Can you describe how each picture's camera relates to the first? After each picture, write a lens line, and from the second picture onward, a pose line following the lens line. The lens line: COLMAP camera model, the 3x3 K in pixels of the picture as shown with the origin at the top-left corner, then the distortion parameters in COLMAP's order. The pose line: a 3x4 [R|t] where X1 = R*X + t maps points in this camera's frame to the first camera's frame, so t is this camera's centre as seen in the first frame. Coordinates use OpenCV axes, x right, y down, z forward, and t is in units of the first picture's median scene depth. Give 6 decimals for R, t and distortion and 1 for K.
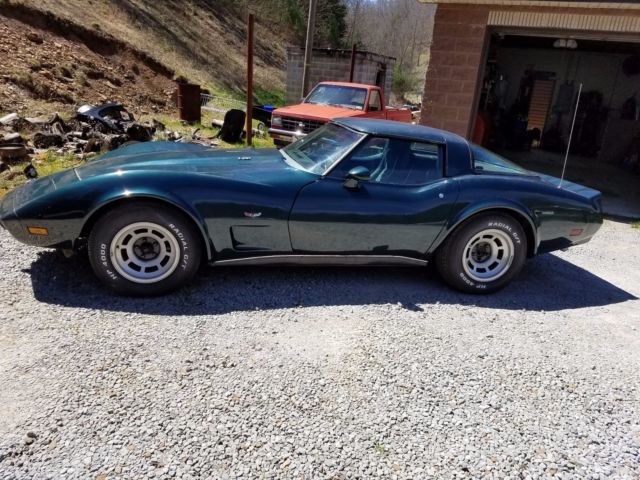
lens RADIAL K [[493.0, 0, 320.9], [0, 493.0, 235.2], [0, 0, 1]] dist [0.136919, -0.210614]
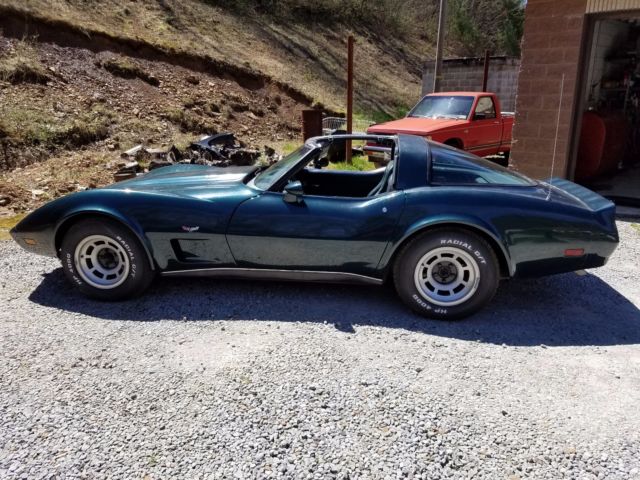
lens RADIAL K [[488.6, 0, 315.6], [0, 488.6, 243.1], [0, 0, 1]] dist [0.142891, -0.226642]
pose [[0.935890, 0.013611, -0.352029, 0.408615], [-0.020514, 0.999663, -0.015884, -0.000197], [0.351694, 0.022087, 0.935854, 0.088489]]
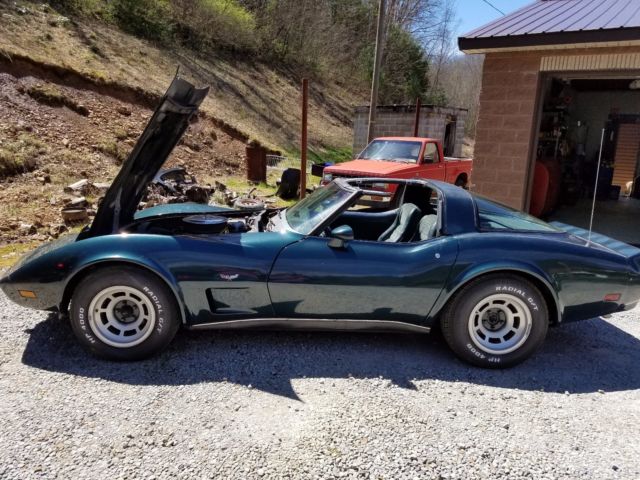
lens RADIAL K [[488.6, 0, 315.6], [0, 488.6, 243.1], [0, 0, 1]] dist [0.142891, -0.226642]
pose [[0.983313, -0.009765, -0.181657, 0.169530], [-0.006513, 0.996029, -0.088794, -0.020354], [0.181803, 0.088495, 0.979345, 0.071479]]
